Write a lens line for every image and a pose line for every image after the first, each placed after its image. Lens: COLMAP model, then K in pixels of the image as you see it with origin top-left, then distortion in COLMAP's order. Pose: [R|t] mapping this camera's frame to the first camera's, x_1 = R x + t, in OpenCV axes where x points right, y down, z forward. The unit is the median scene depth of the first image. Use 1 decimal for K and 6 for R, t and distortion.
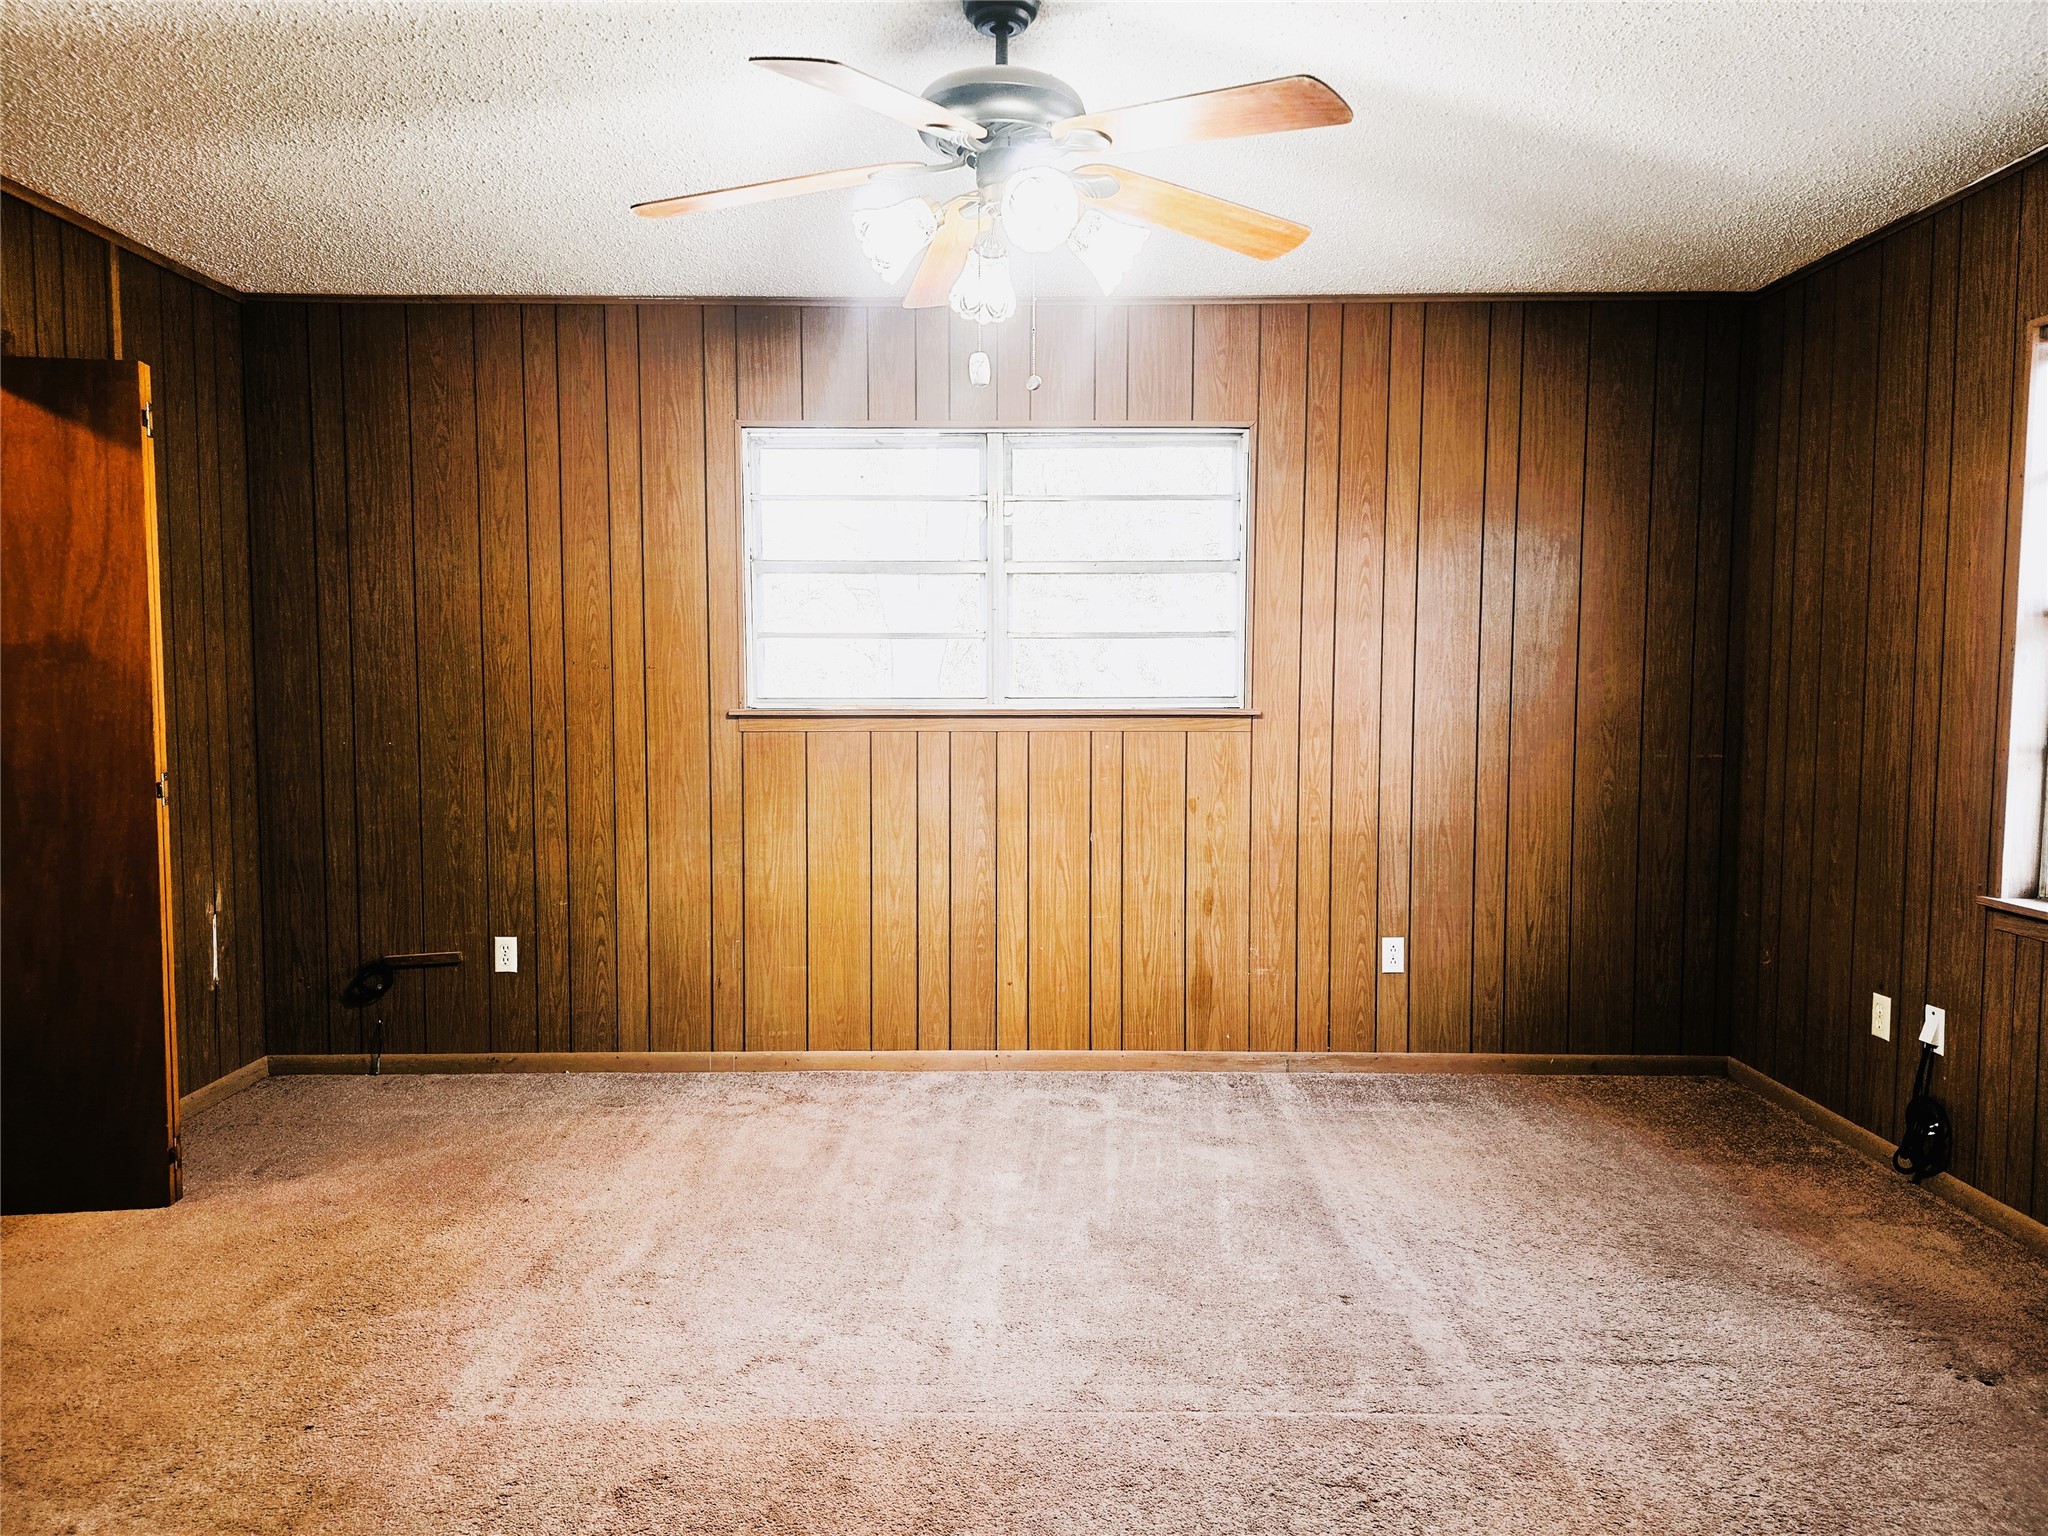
lens RADIAL K [[1338.5, 0, 1024.0], [0, 1338.5, 768.0], [0, 0, 1]] dist [0.026724, -0.000764]
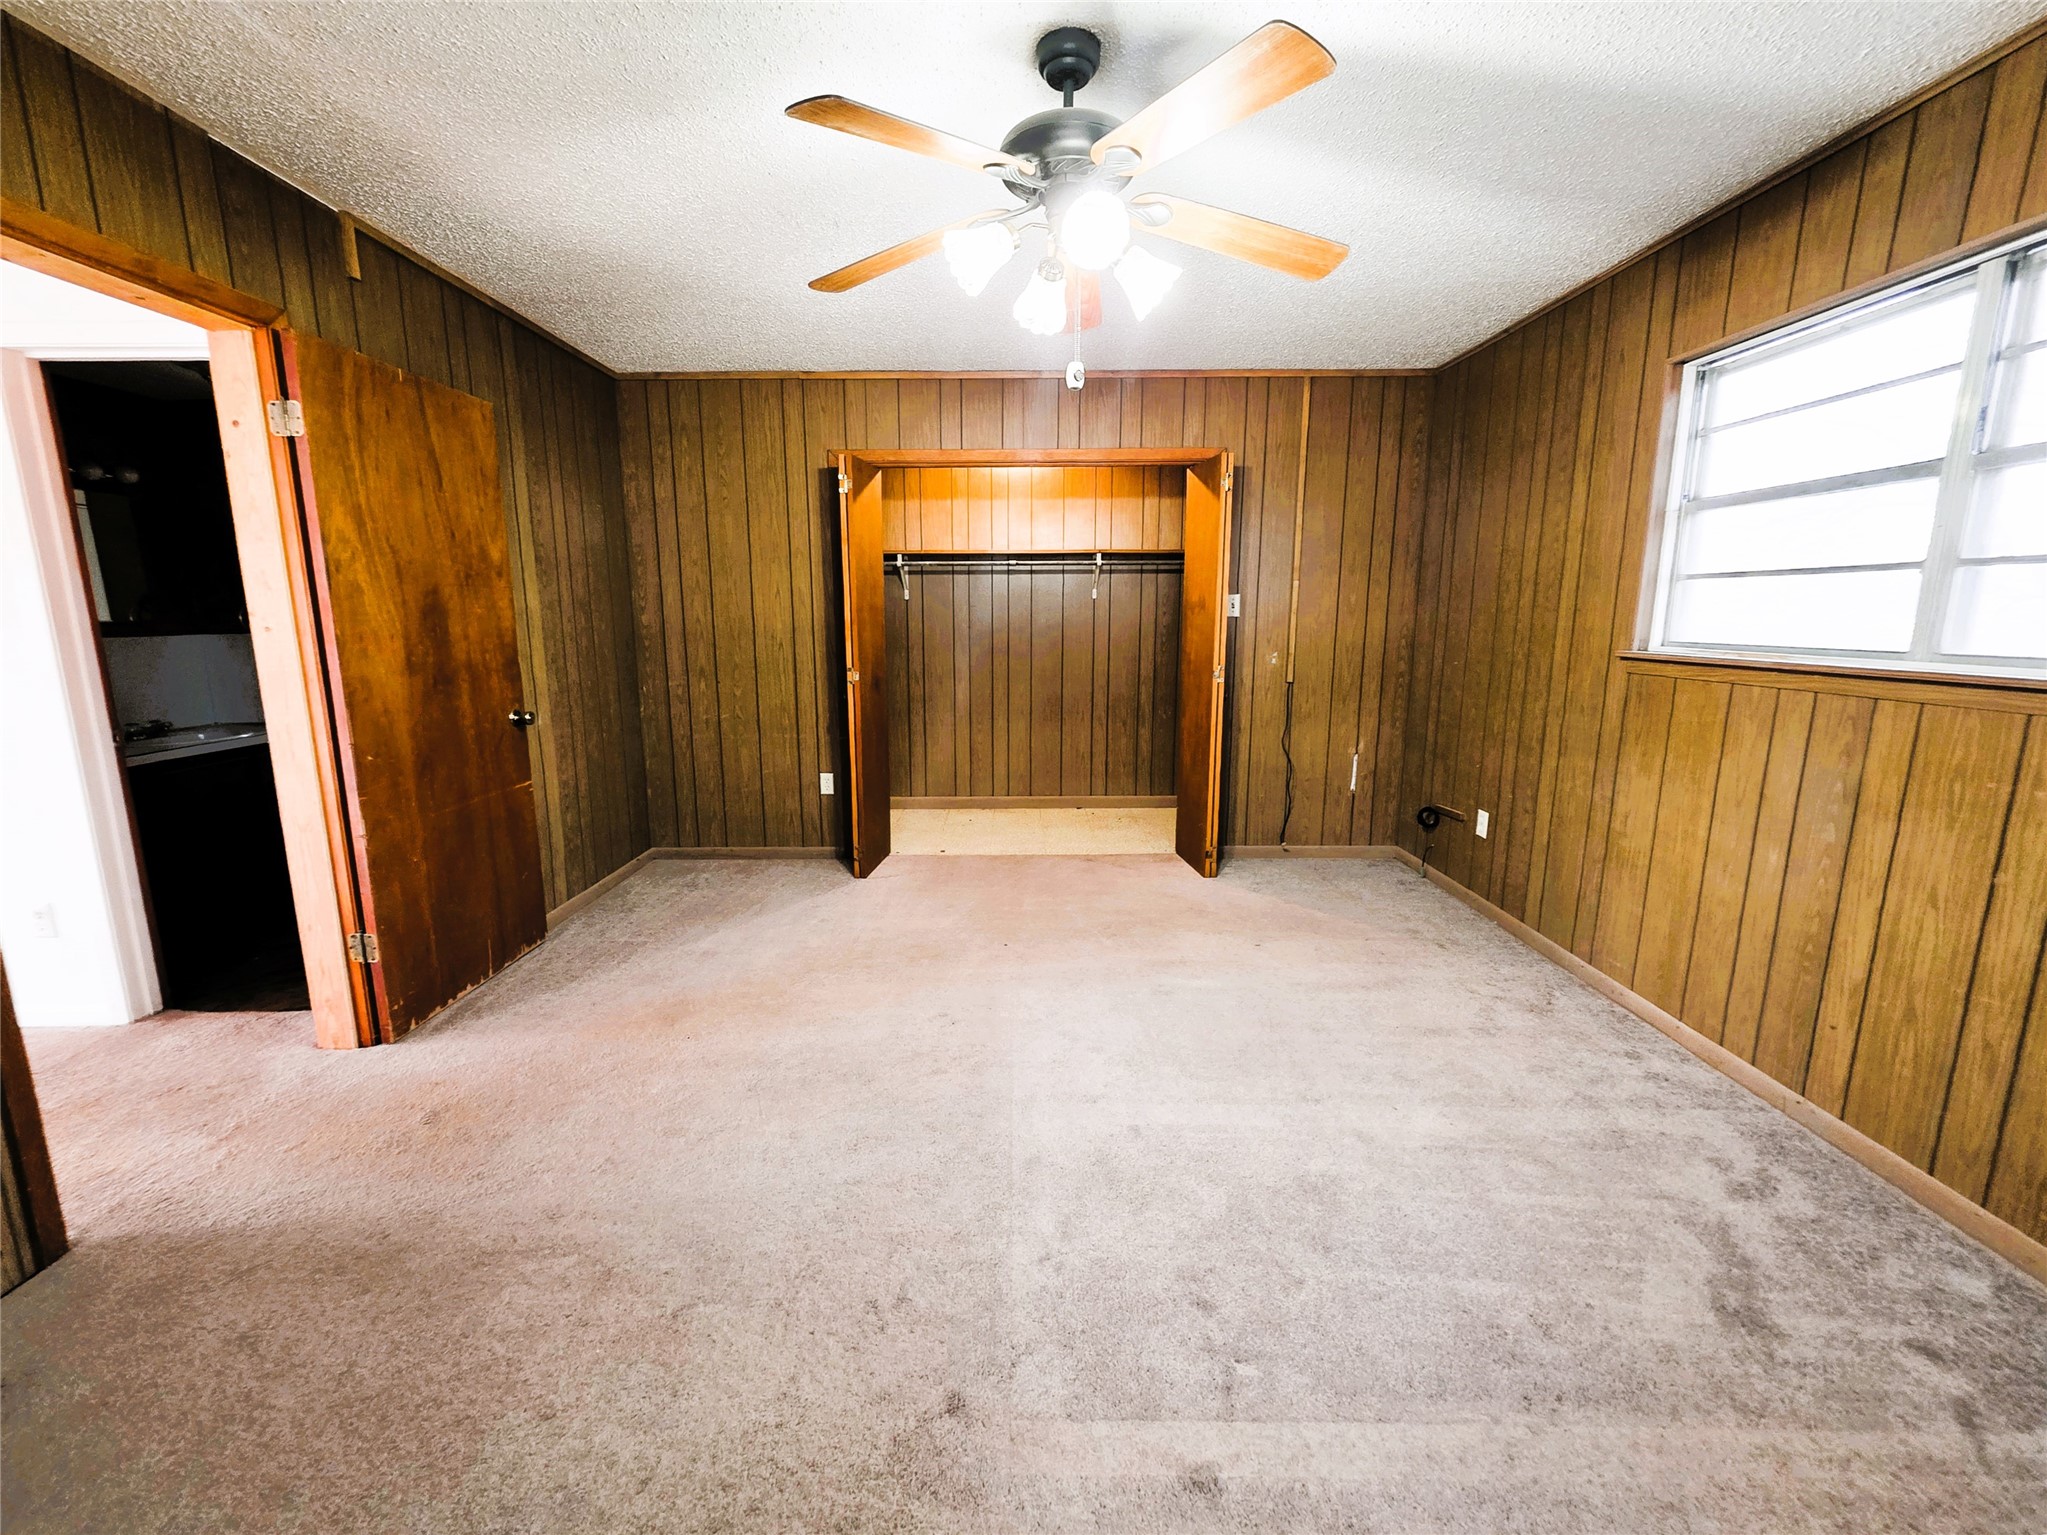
lens RADIAL K [[837.9, 0, 1023.5], [0, 837.9, 767.5], [0, 0, 1]] dist [0.000034, -0.000097]
pose [[0.015798, 0.189584, -0.981737, 0.439712], [-0.079251, 0.979008, 0.187781, -0.040323], [0.996730, 0.074837, 0.030491, 0.522631]]
